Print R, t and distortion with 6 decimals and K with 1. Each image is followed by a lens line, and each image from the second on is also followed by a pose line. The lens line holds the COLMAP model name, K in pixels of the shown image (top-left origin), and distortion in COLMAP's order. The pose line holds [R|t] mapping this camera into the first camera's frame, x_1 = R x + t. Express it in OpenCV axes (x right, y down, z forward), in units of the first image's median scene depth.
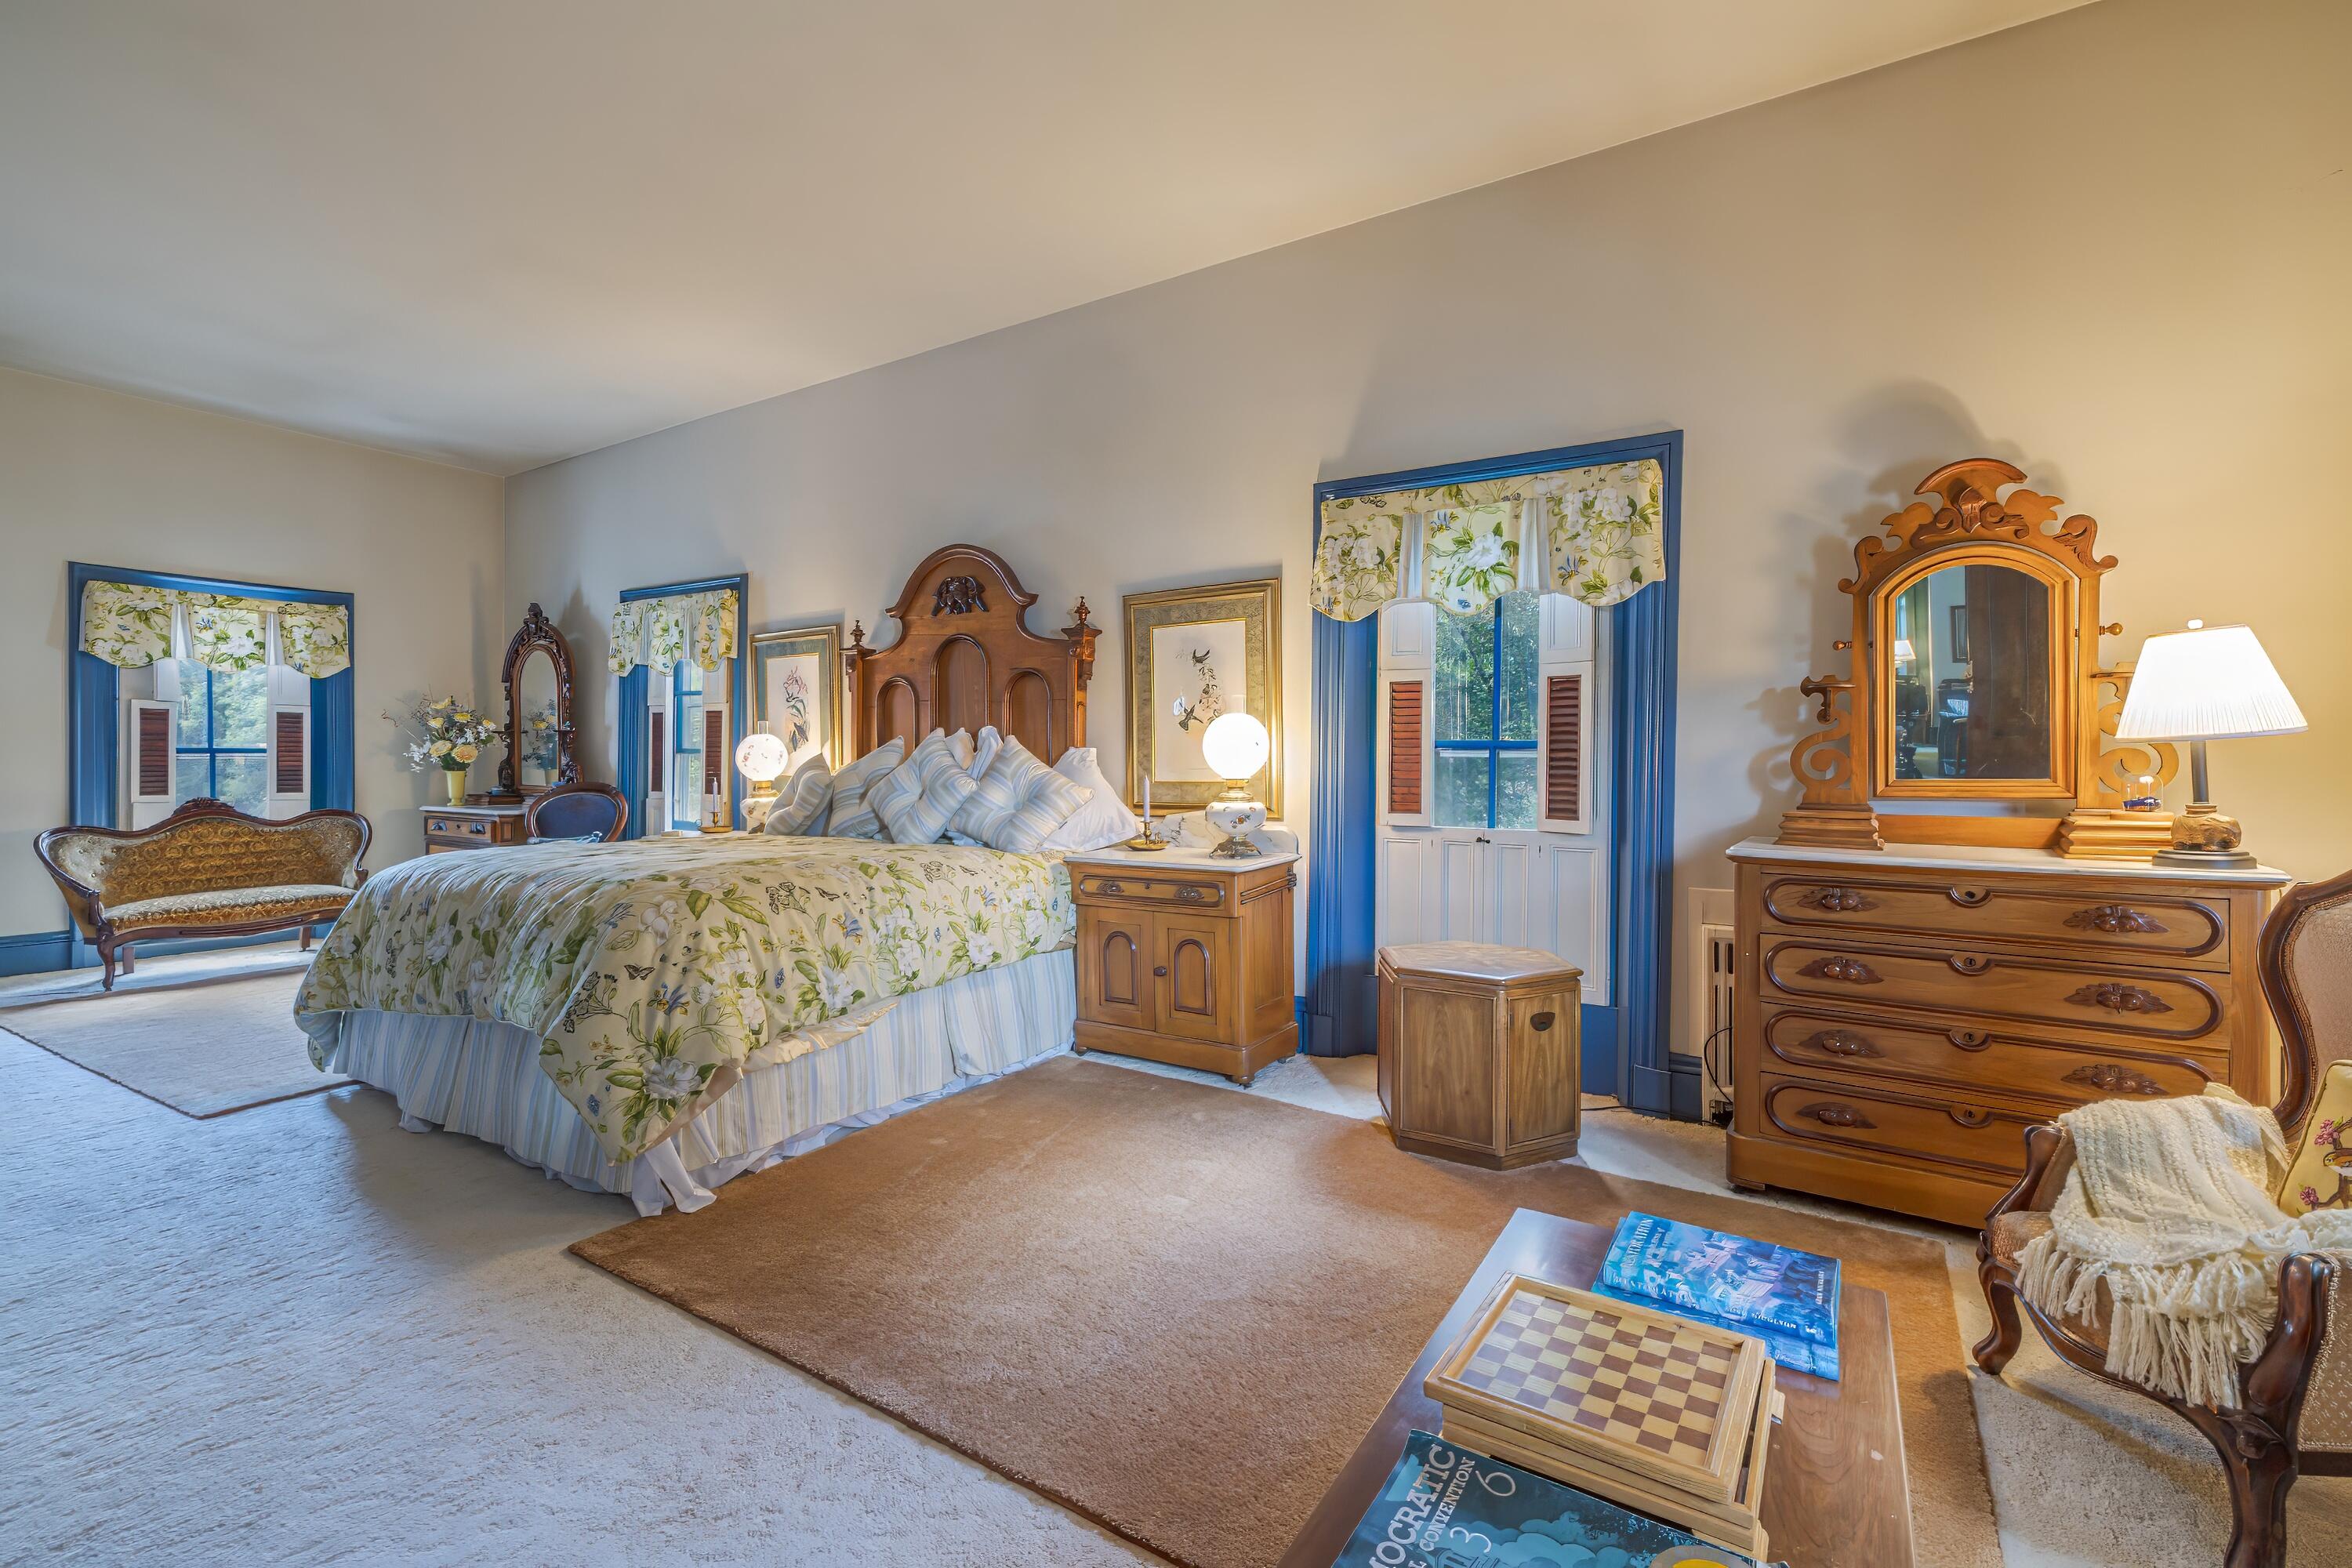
lens RADIAL K [[1002.5, 0, 1167.8], [0, 1002.5, 775.2], [0, 0, 1]] dist [-0.002472, -0.000572]
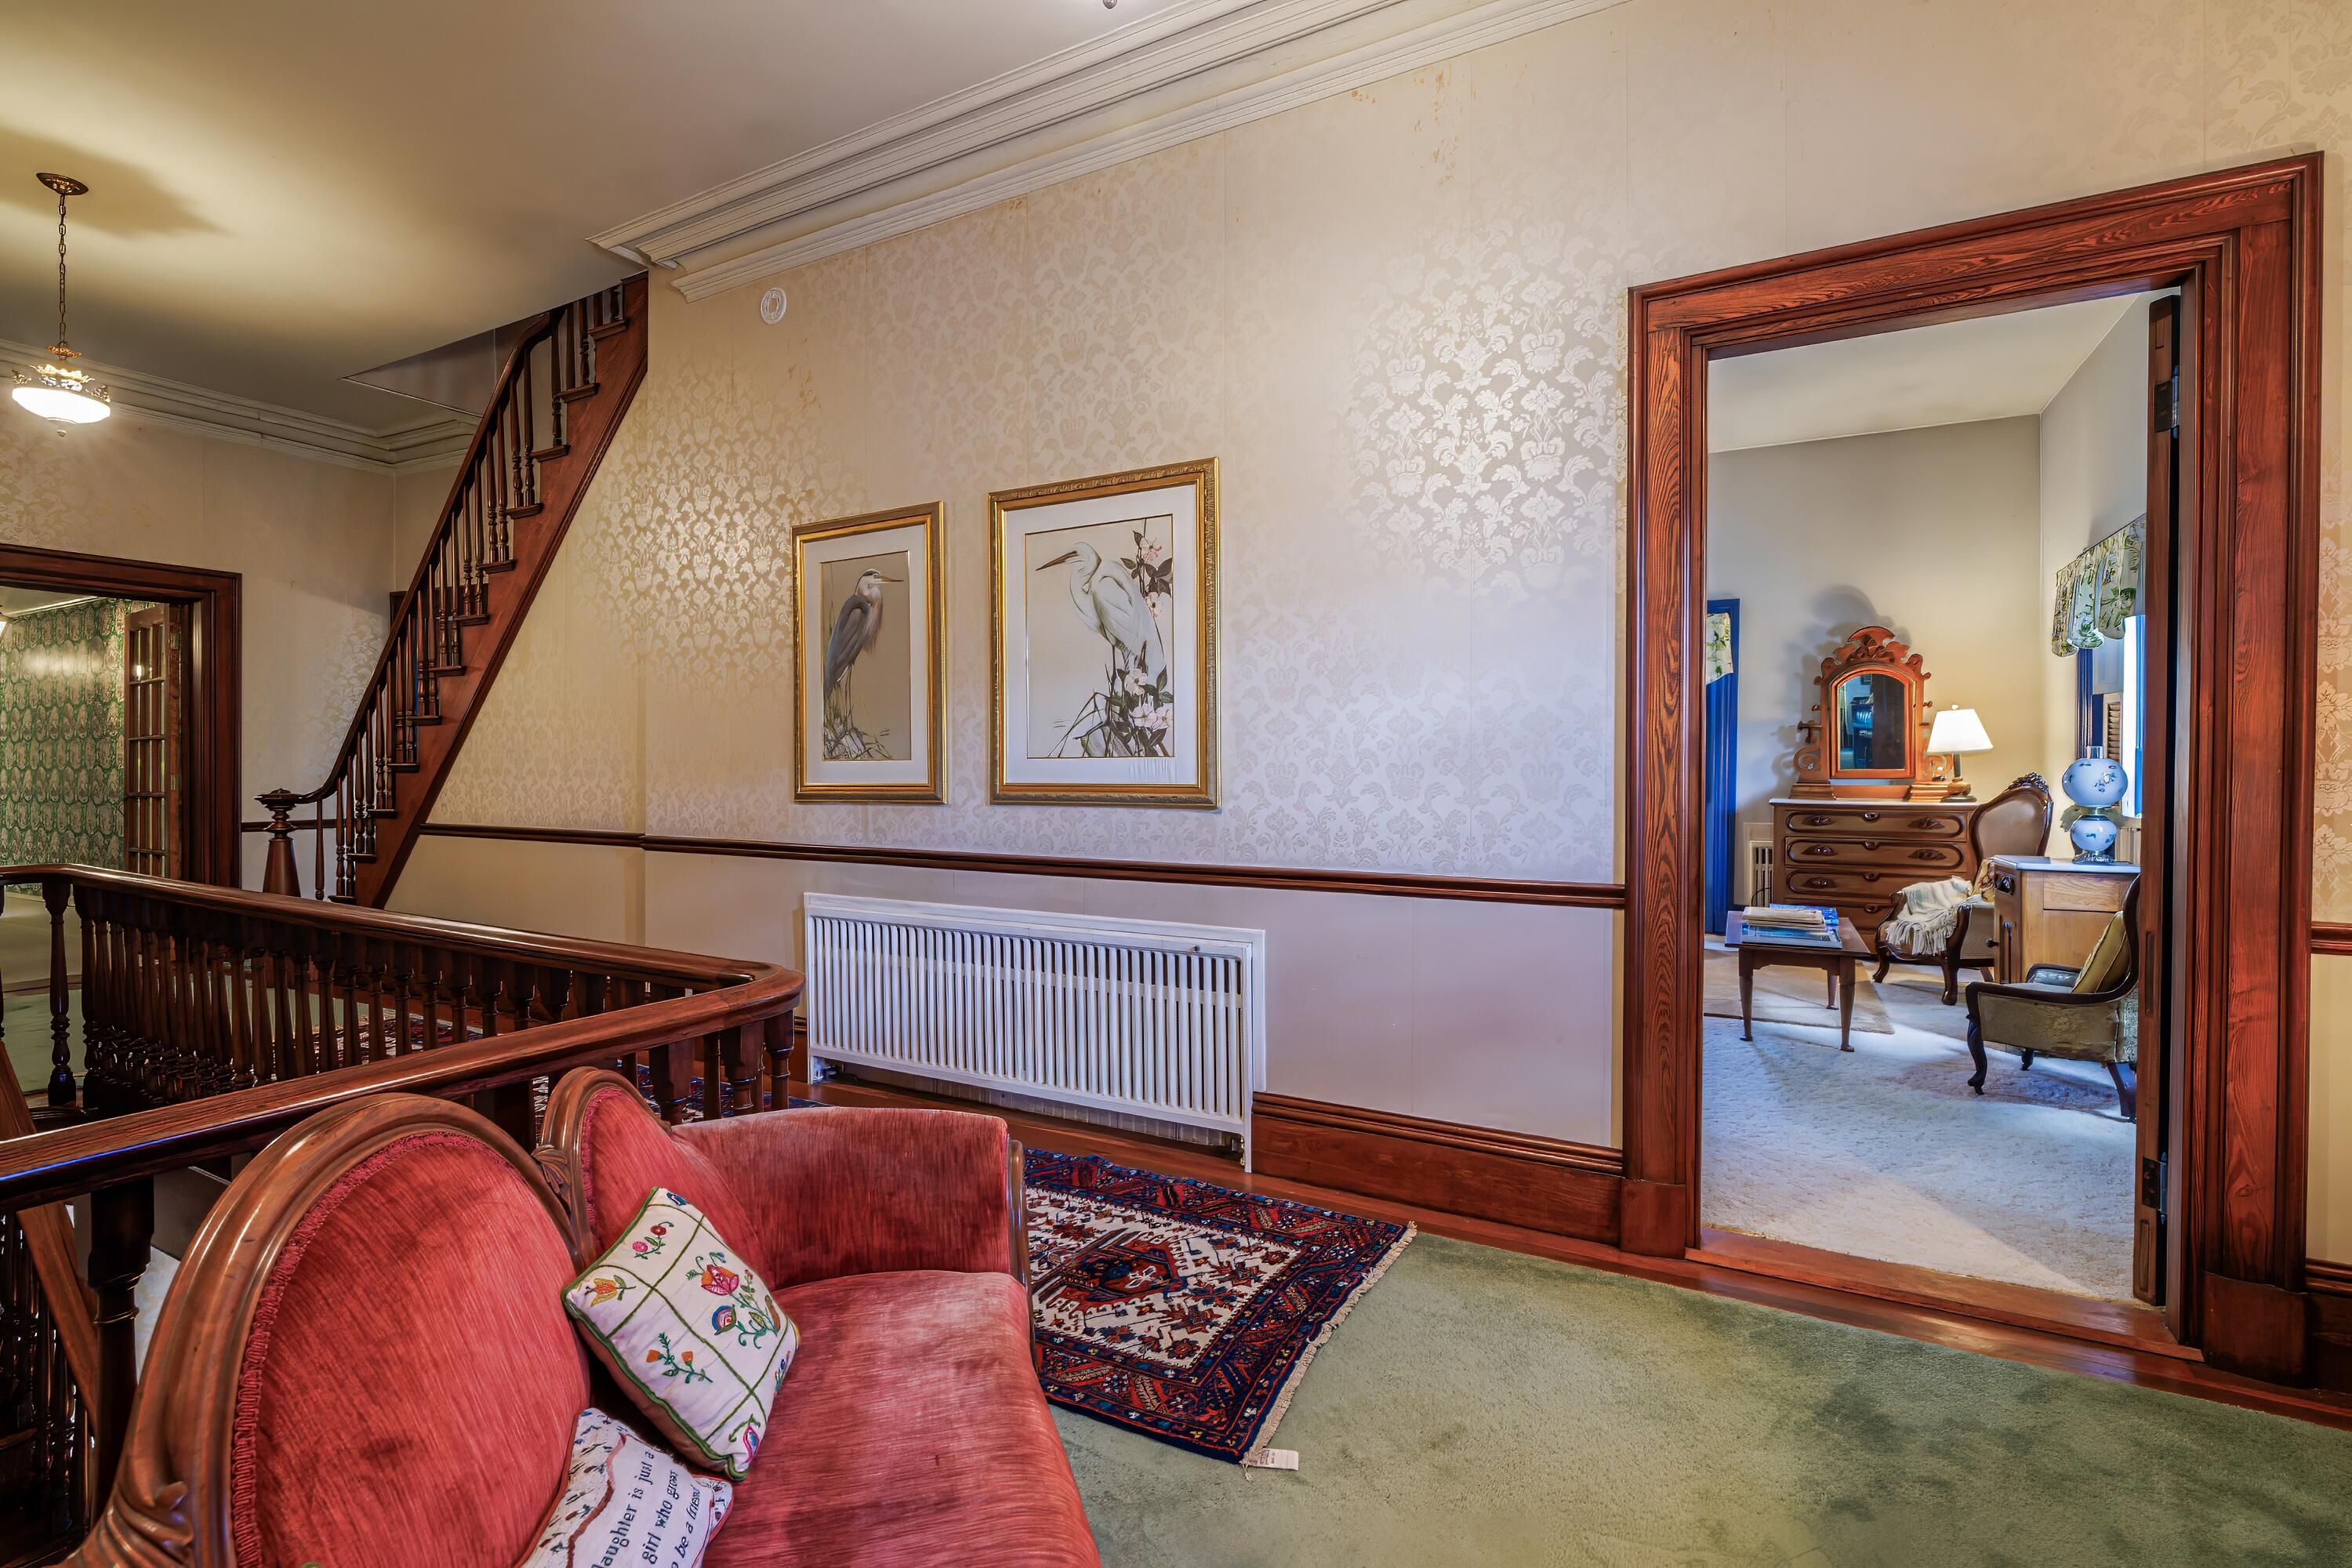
lens RADIAL K [[1058.5, 0, 1181.0], [0, 1058.5, 782.6], [0, 0, 1]] dist [0.002938, 0.000989]
pose [[0.995183, -0.007322, 0.097763, -1.025619], [0.006554, 0.999945, 0.008177, 0.006053], [-0.097818, -0.007497, 0.995176, -1.280644]]
